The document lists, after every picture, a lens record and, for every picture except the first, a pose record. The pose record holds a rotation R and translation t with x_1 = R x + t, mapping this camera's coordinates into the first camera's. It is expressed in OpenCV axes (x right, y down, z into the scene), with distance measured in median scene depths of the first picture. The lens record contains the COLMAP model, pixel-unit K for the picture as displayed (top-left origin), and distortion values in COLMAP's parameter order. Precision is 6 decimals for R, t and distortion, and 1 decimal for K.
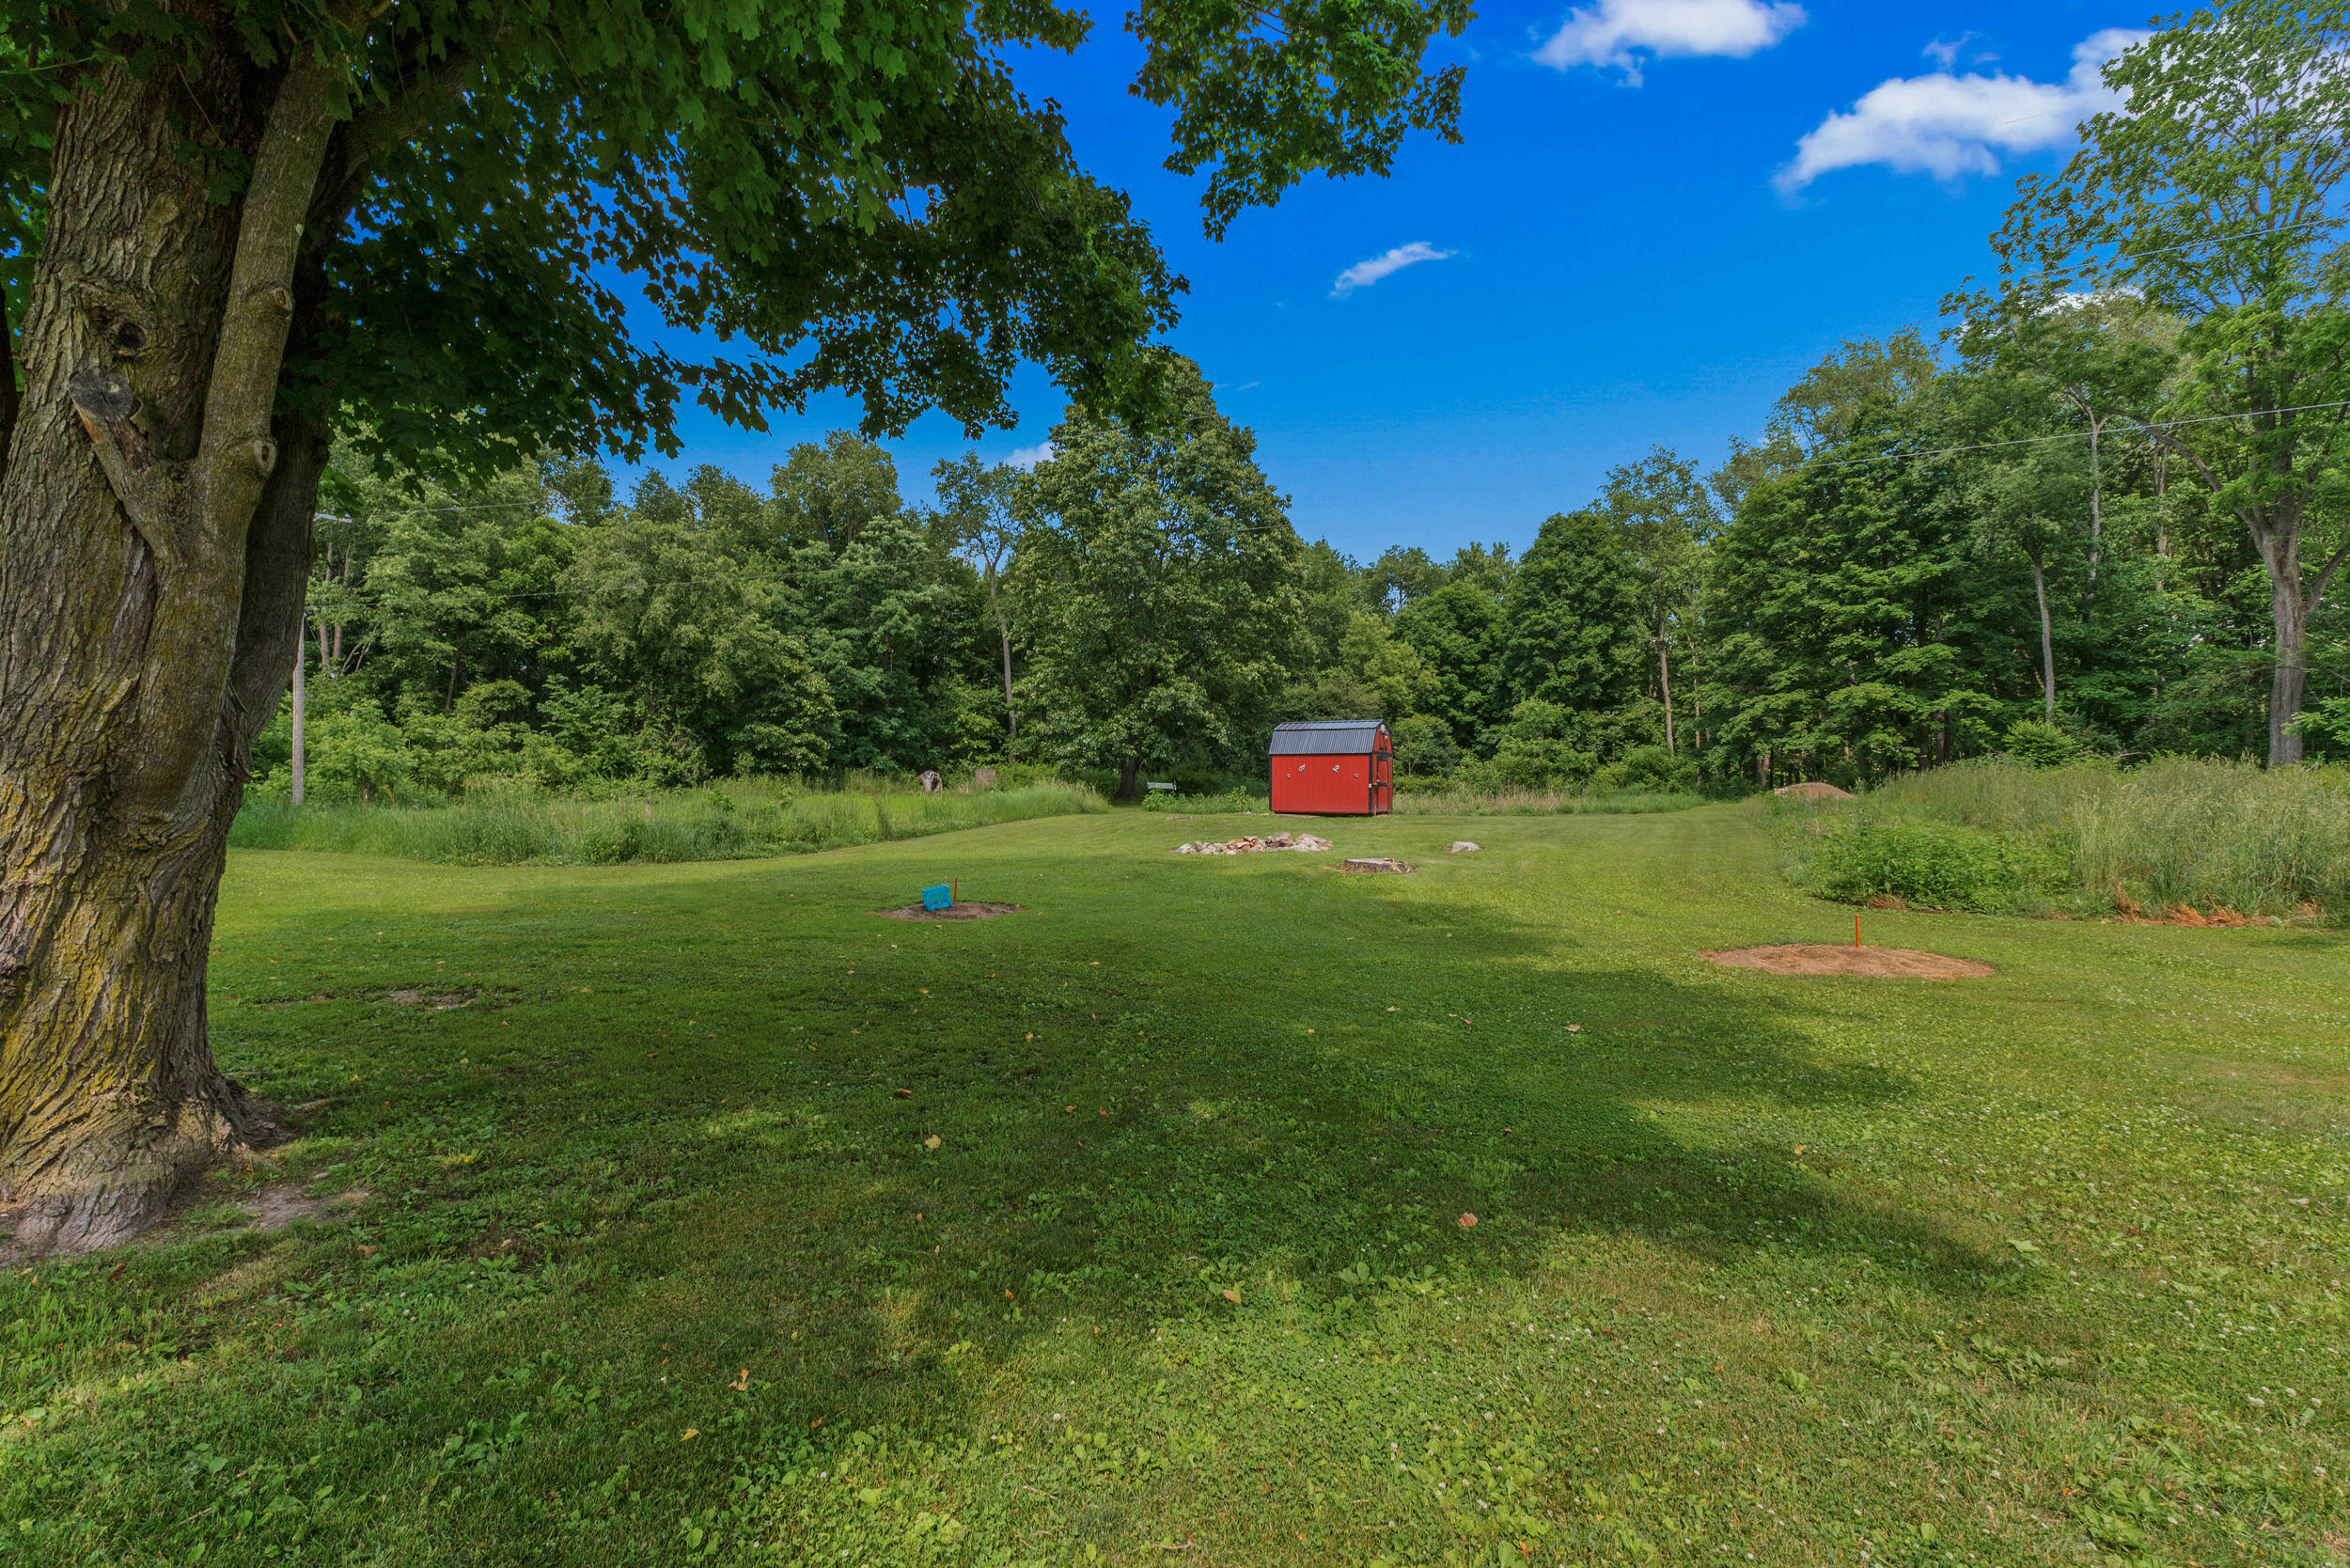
lens RADIAL K [[996.0, 0, 1160.2], [0, 996.0, 790.2], [0, 0, 1]] dist [0.016888, -0.000112]
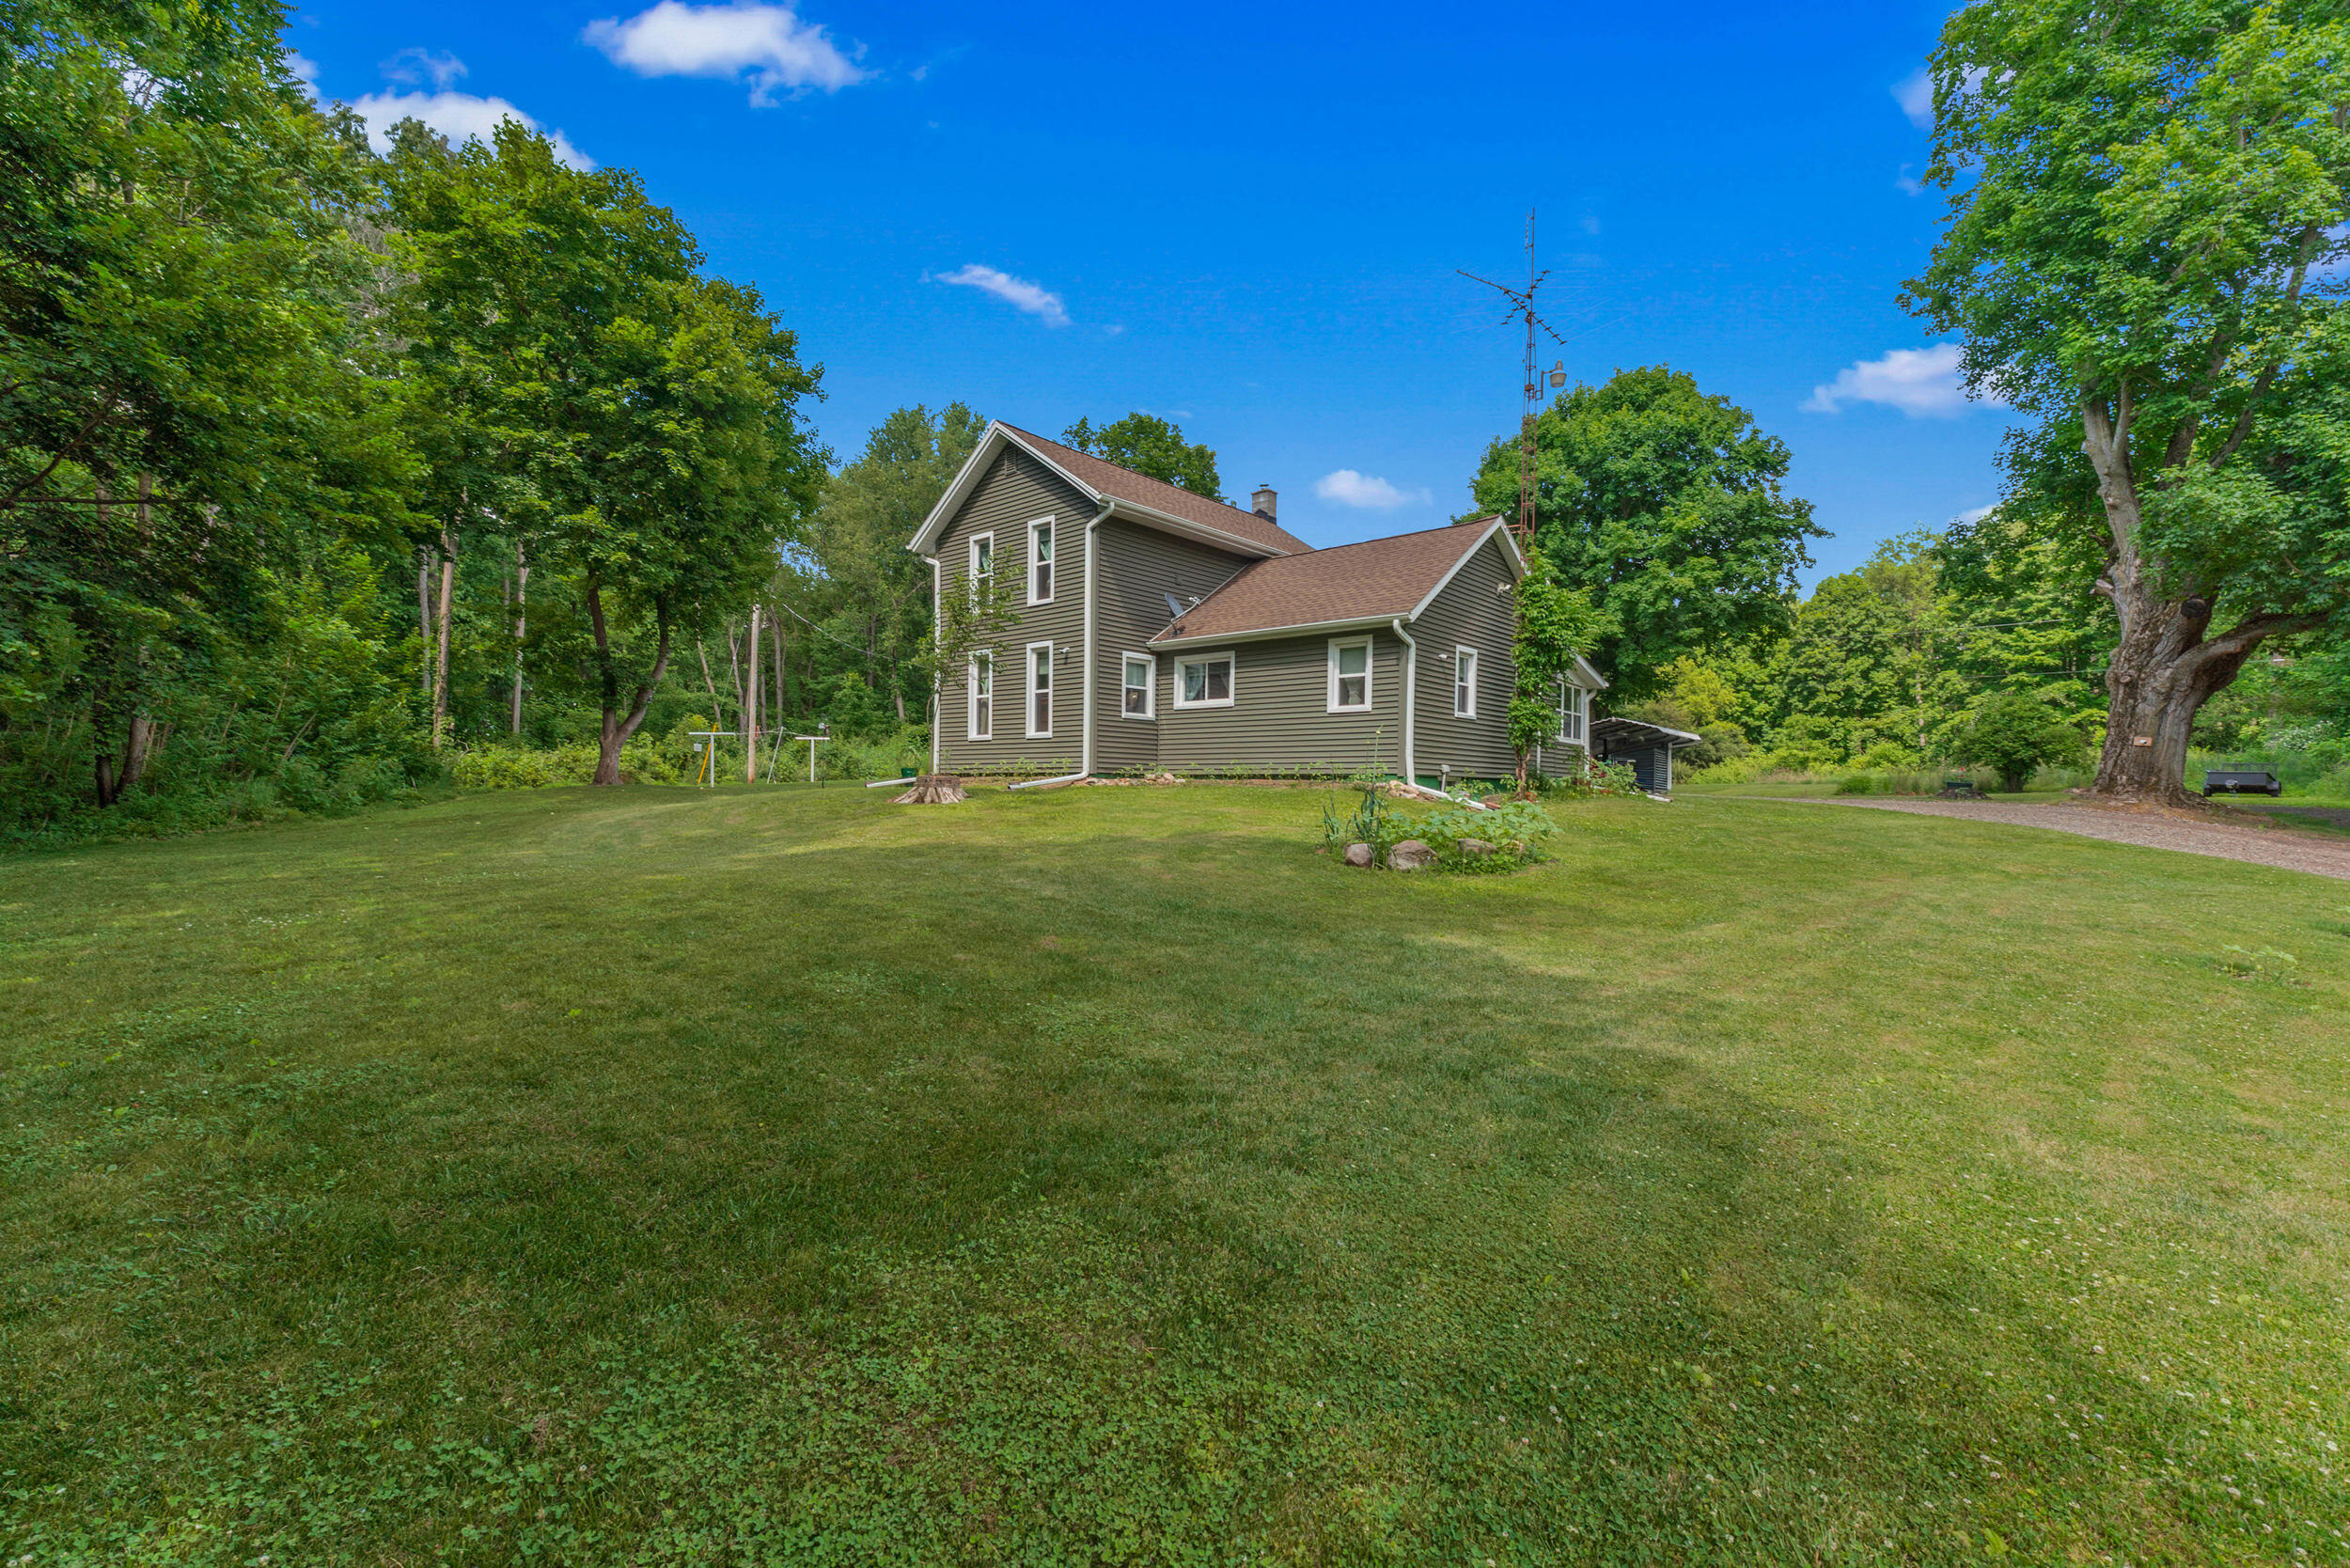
lens RADIAL K [[996.0, 0, 1164.9], [0, 996.0, 793.3], [0, 0, 1]] dist [0.016888, -0.000112]
pose [[0.965305, 0.006091, -0.261054, -0.195456], [-0.003062, 0.999923, 0.012007, 0.018183], [0.261108, -0.010791, 0.965249, -0.884110]]
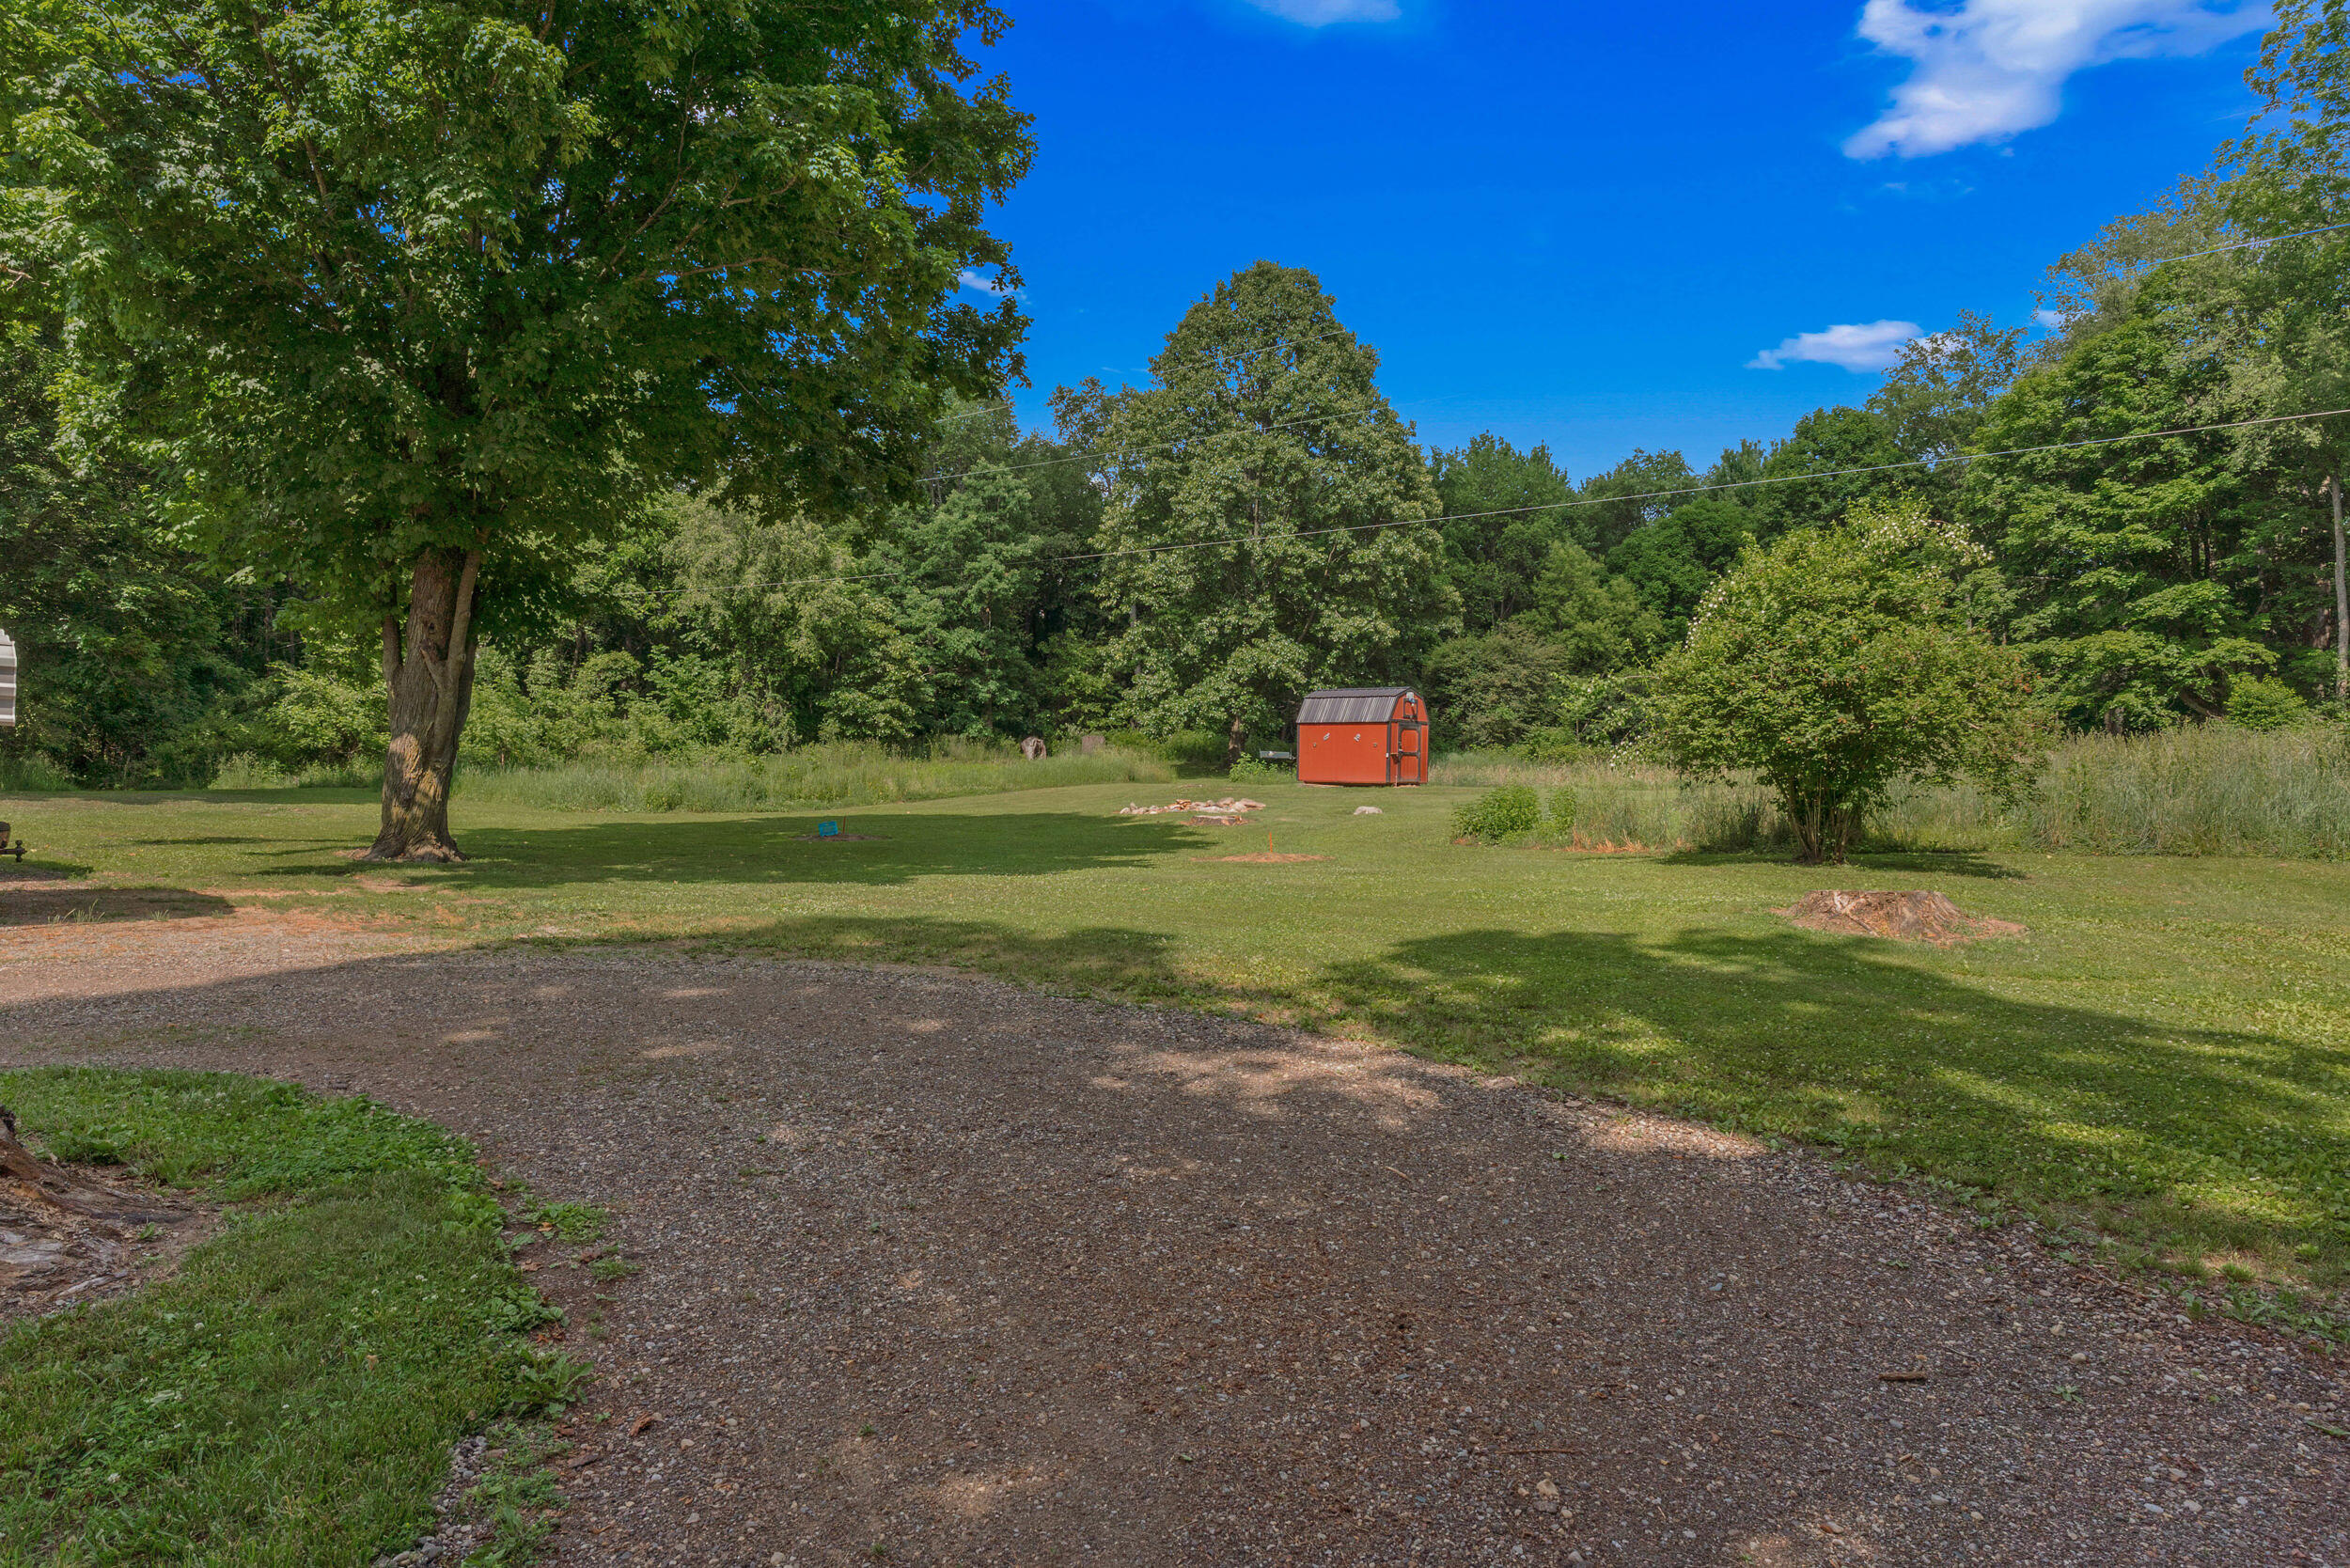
lens RADIAL K [[1359.6, 0, 1159.4], [0, 1359.6, 782.9], [0, 0, 1]] dist [0.031446, -0.001479]
pose [[0.974509, 0.010070, -0.224121, 0.201170], [-0.006368, 0.999831, 0.017232, 0.000712], [0.224257, -0.015365, 0.974409, -0.245599]]
